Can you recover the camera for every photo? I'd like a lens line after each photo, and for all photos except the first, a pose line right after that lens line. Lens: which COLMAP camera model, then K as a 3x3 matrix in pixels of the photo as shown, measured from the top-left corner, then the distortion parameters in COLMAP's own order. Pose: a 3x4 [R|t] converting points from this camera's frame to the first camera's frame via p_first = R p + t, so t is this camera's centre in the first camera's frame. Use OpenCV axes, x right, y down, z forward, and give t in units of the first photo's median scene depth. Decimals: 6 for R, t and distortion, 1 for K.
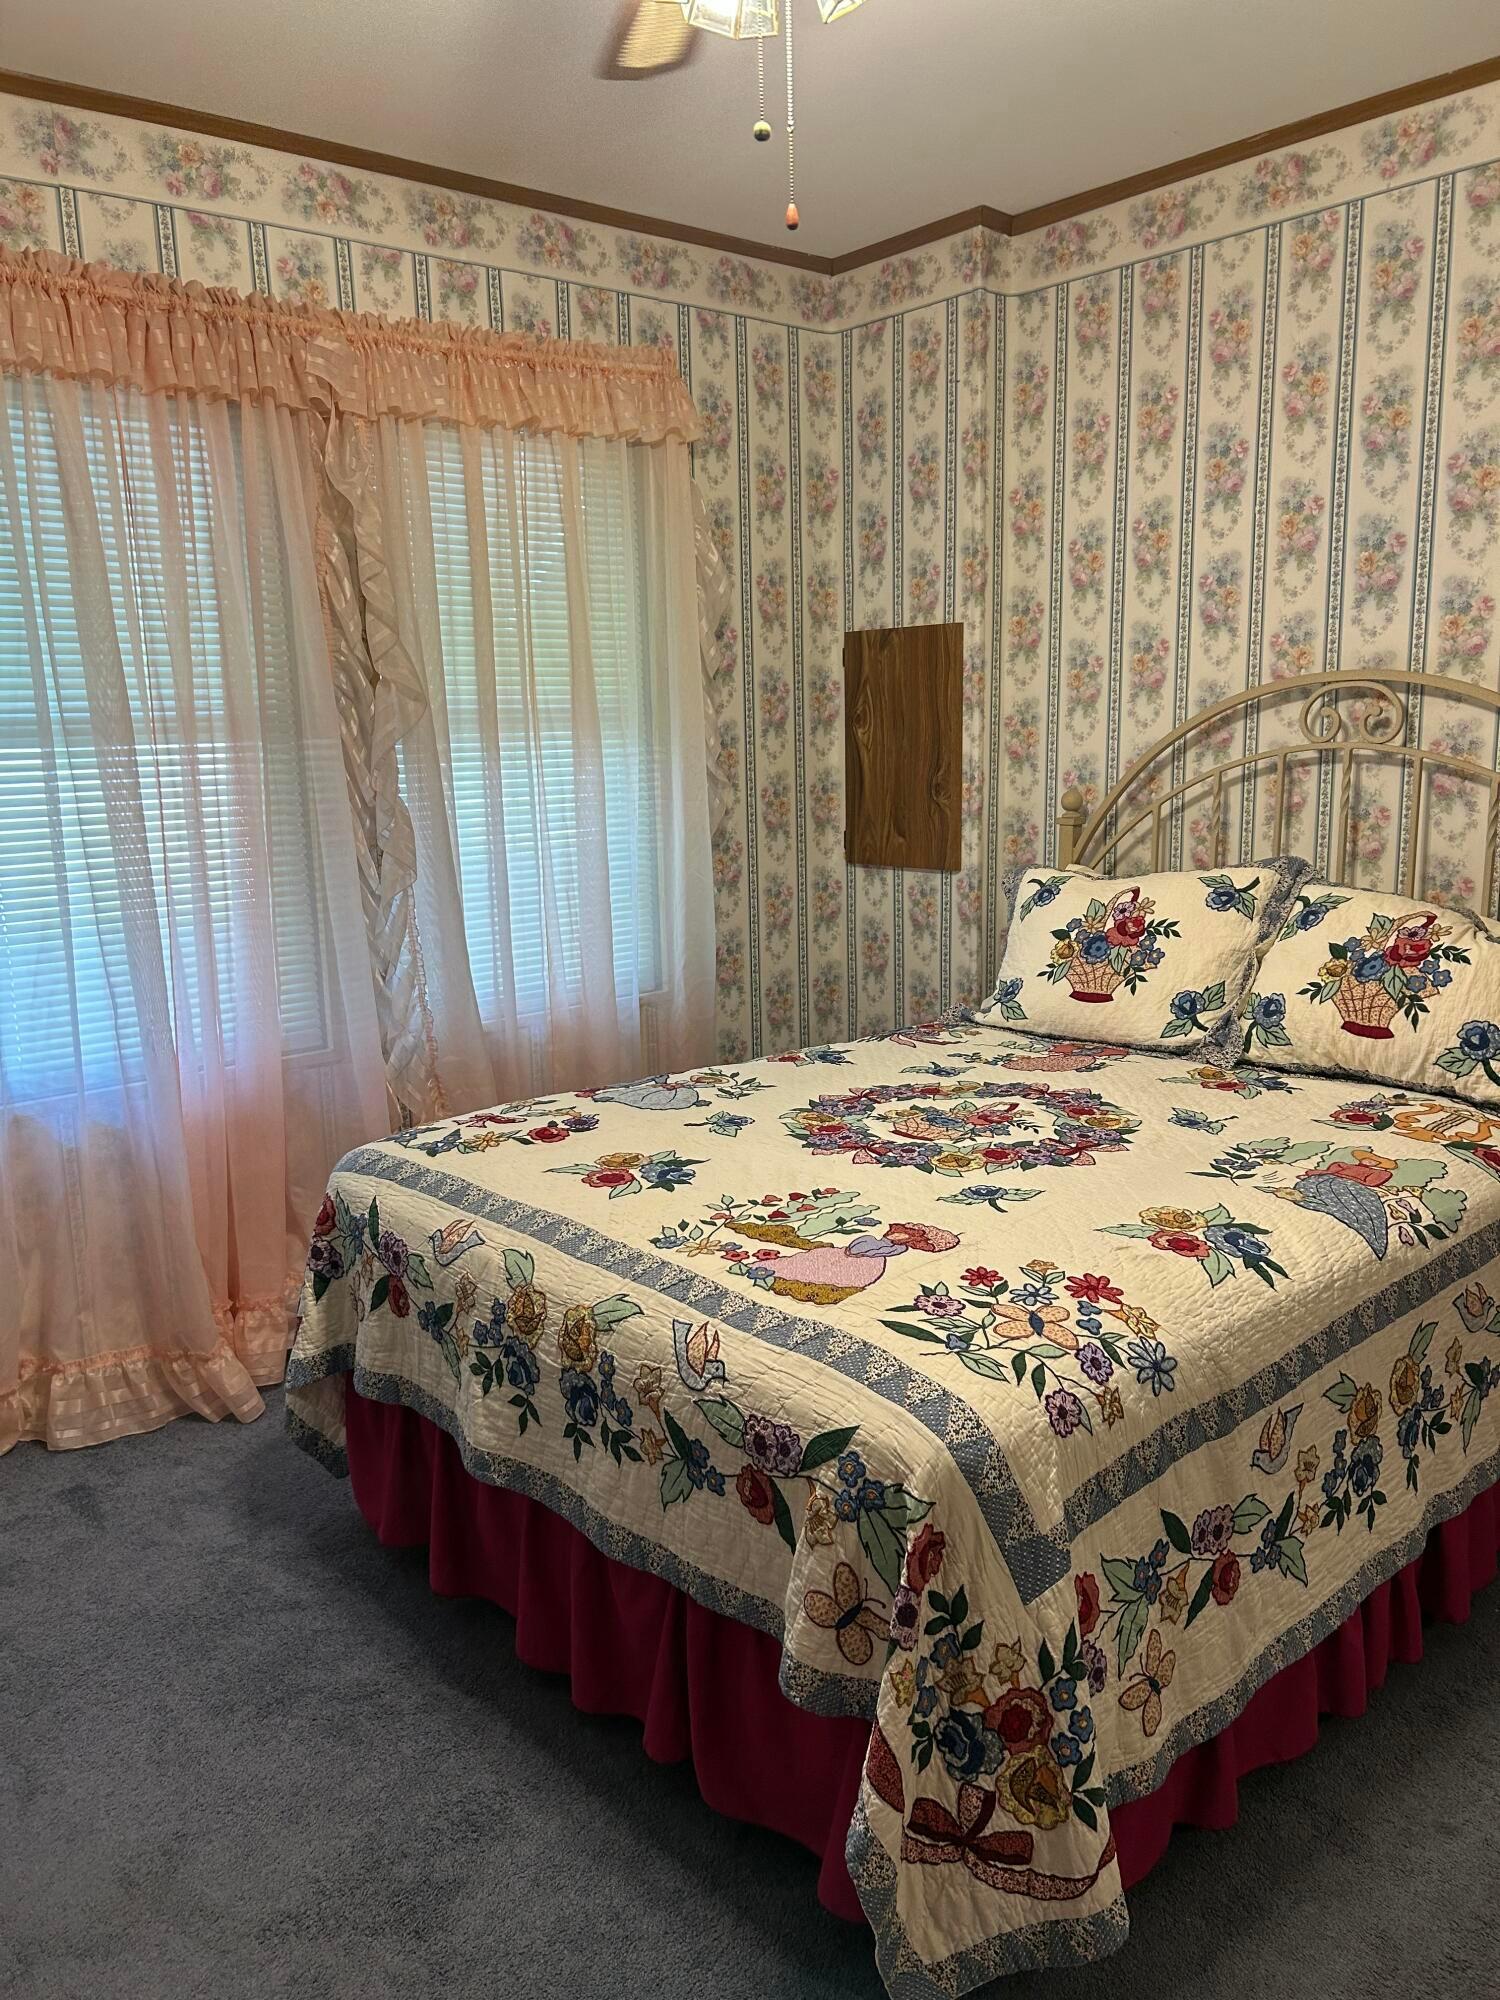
lens RADIAL K [[1508.1, 0, 739.4], [0, 1508.1, 1002.8], [0, 0, 1]] dist [0.051860, -0.055915]
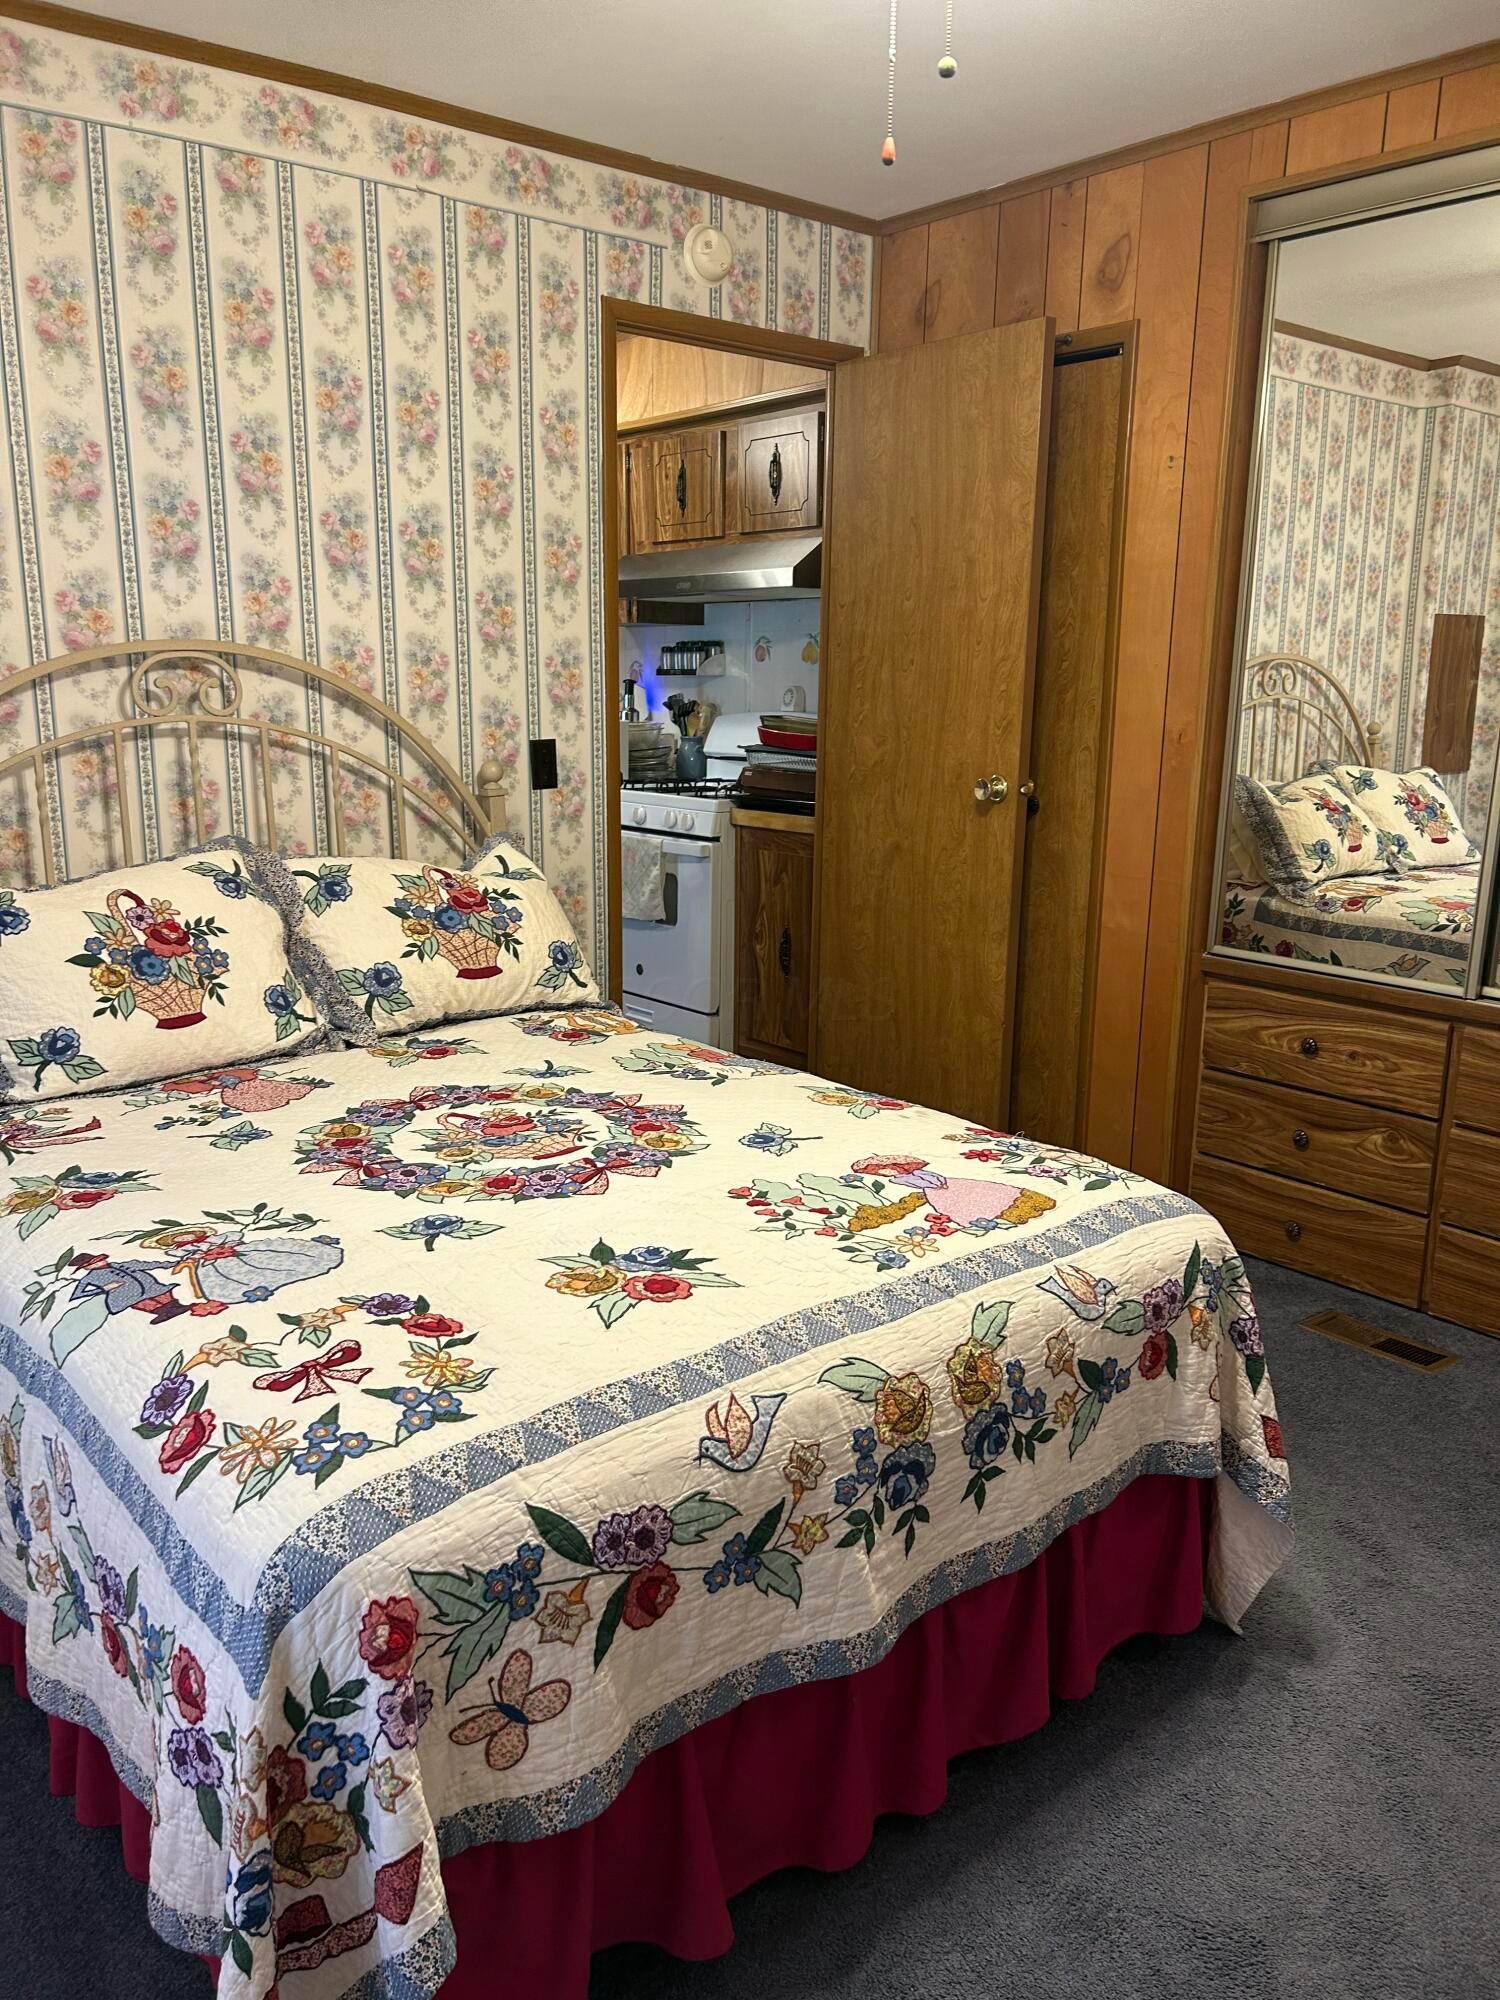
lens RADIAL K [[1508.1, 0, 747.3], [0, 1508.1, 1013.3], [0, 0, 1]] dist [0.051860, -0.055915]
pose [[0.018343, -0.199416, 0.979743, -0.697325], [0.183579, 0.963921, 0.192758, -0.134671], [-0.982834, 0.176324, 0.054289, 0.775351]]
